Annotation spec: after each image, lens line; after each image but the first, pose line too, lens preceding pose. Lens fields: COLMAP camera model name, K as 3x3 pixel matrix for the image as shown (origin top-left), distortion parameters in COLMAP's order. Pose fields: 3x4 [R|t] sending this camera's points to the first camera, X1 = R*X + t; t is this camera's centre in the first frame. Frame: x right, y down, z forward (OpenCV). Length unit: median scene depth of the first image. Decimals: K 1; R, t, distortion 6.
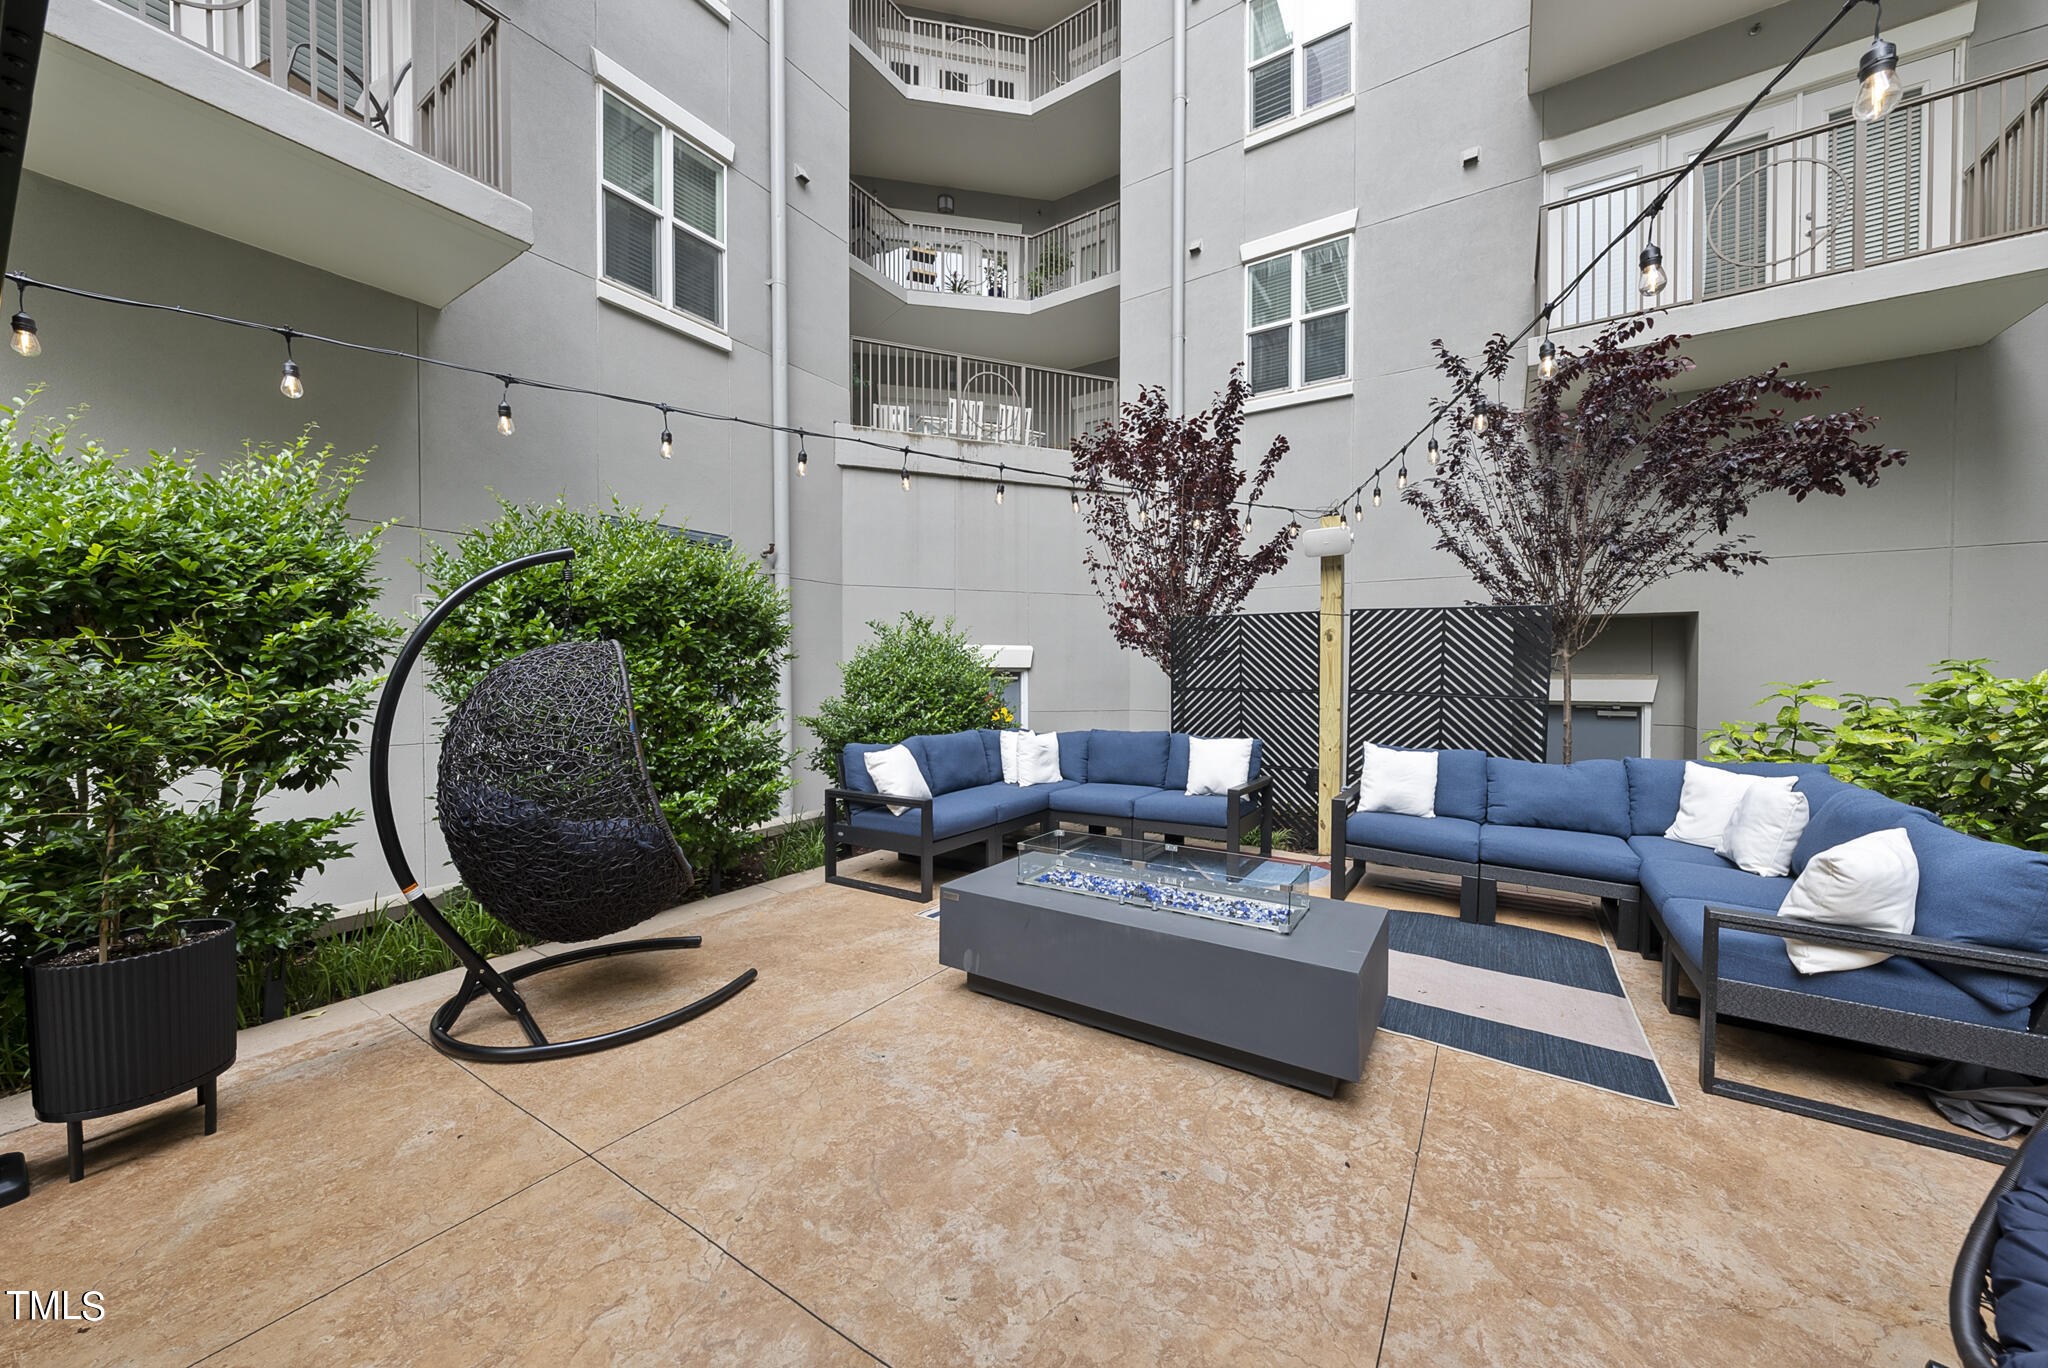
lens RADIAL K [[704.0, 0, 1034.6], [0, 704.0, 682.4], [0, 0, 1]] dist [-0.009280, 0.000119]
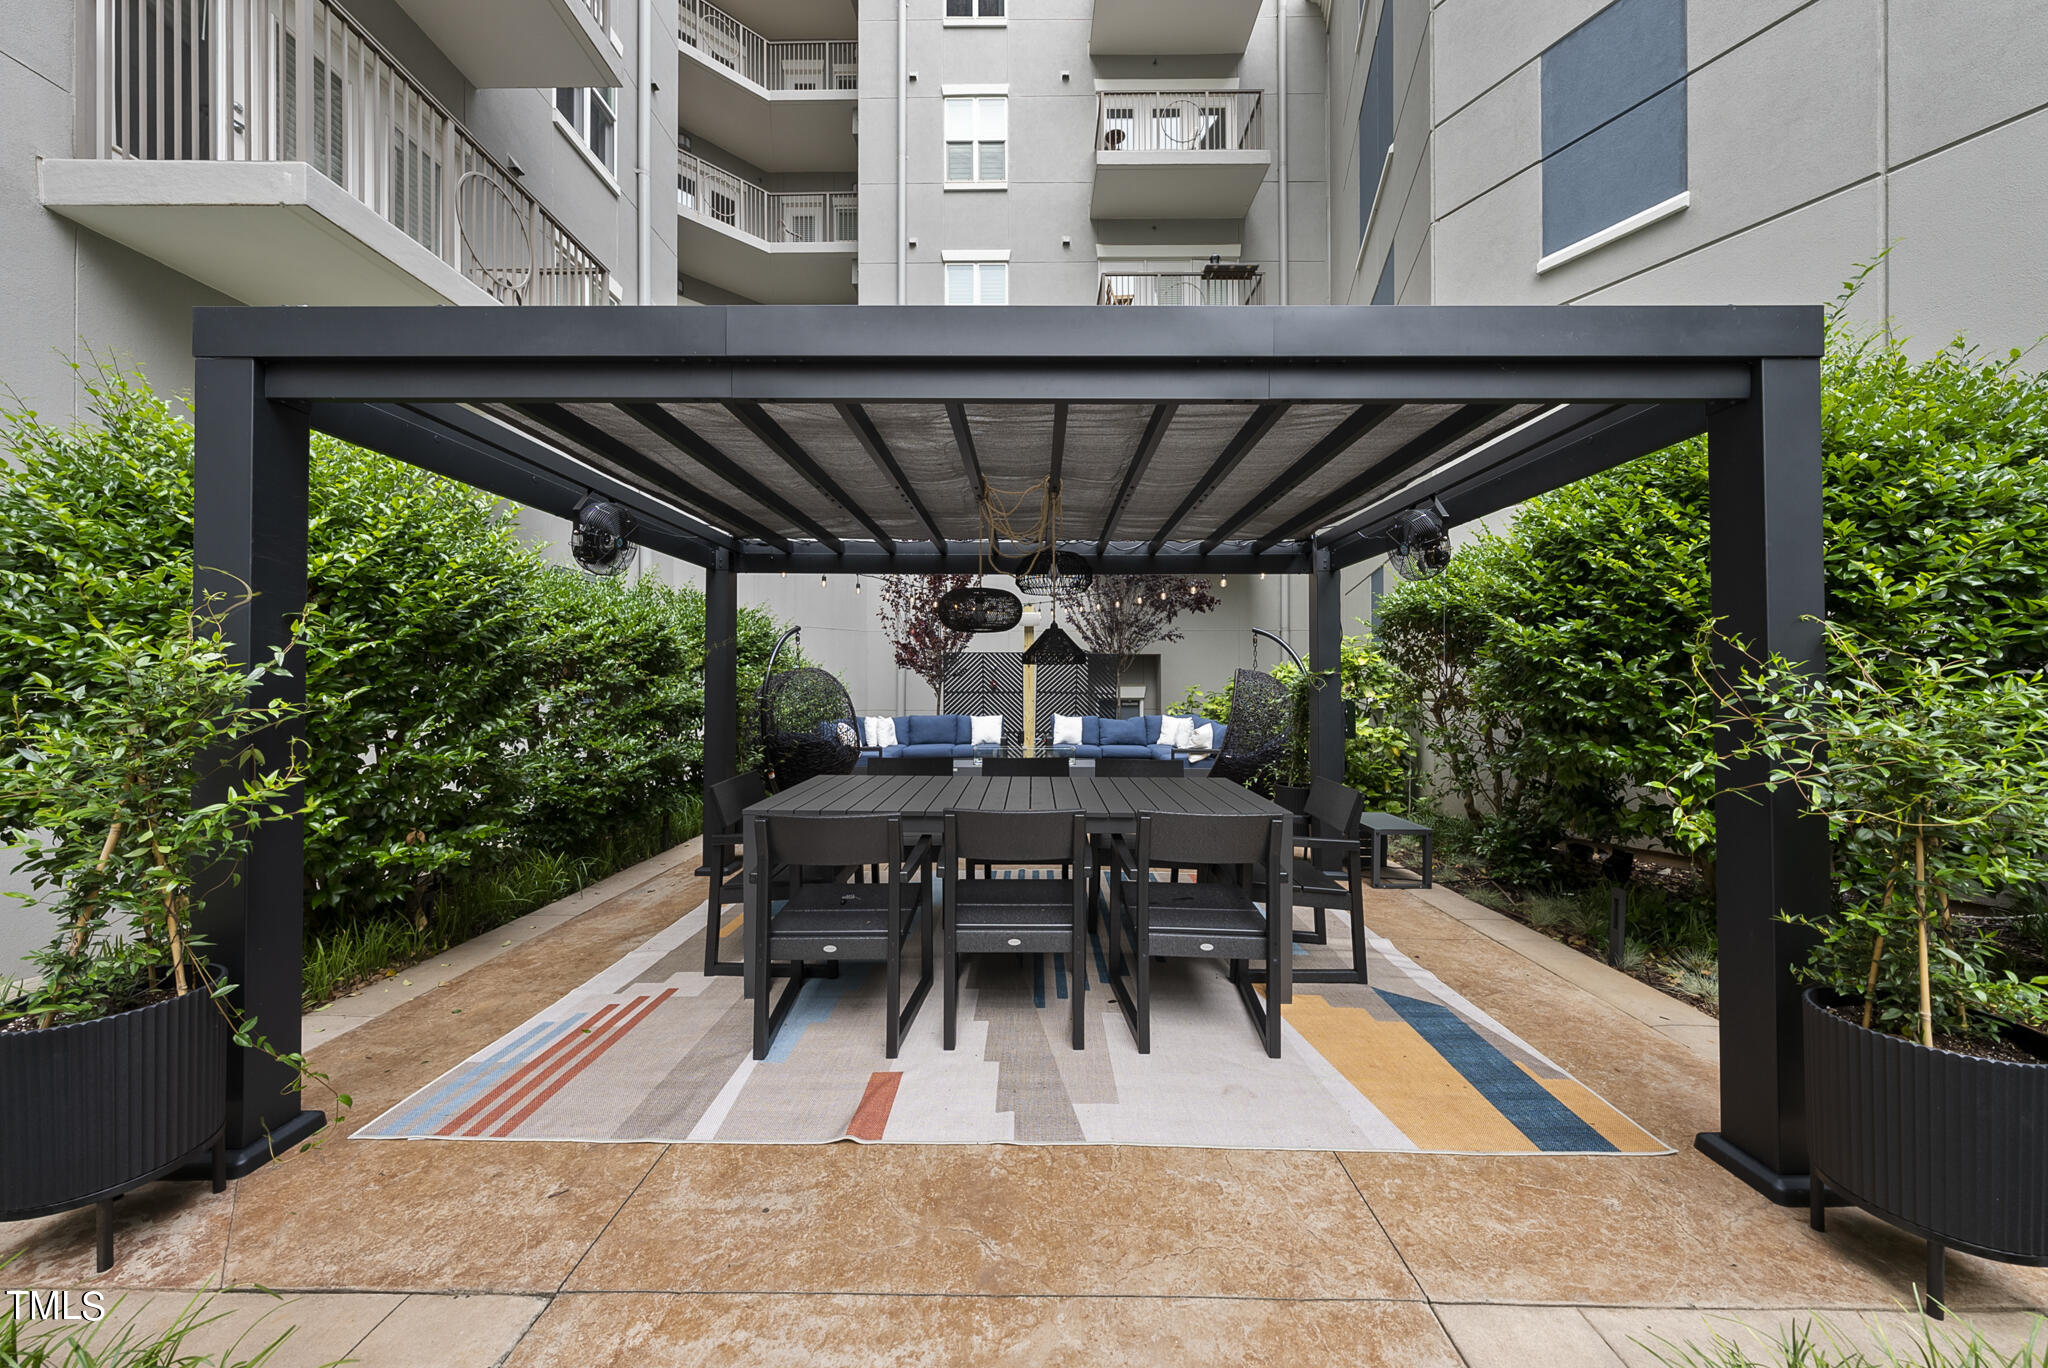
lens RADIAL K [[704.0, 0, 1020.6], [0, 704.0, 683.2], [0, 0, 1]] dist [-0.009280, 0.000119]
pose [[0.838565, -0.000344, 0.544801, -0.710576], [0.012303, 0.999757, -0.018306, 0.024300], [-0.544662, 0.022054, 0.838365, -0.693027]]
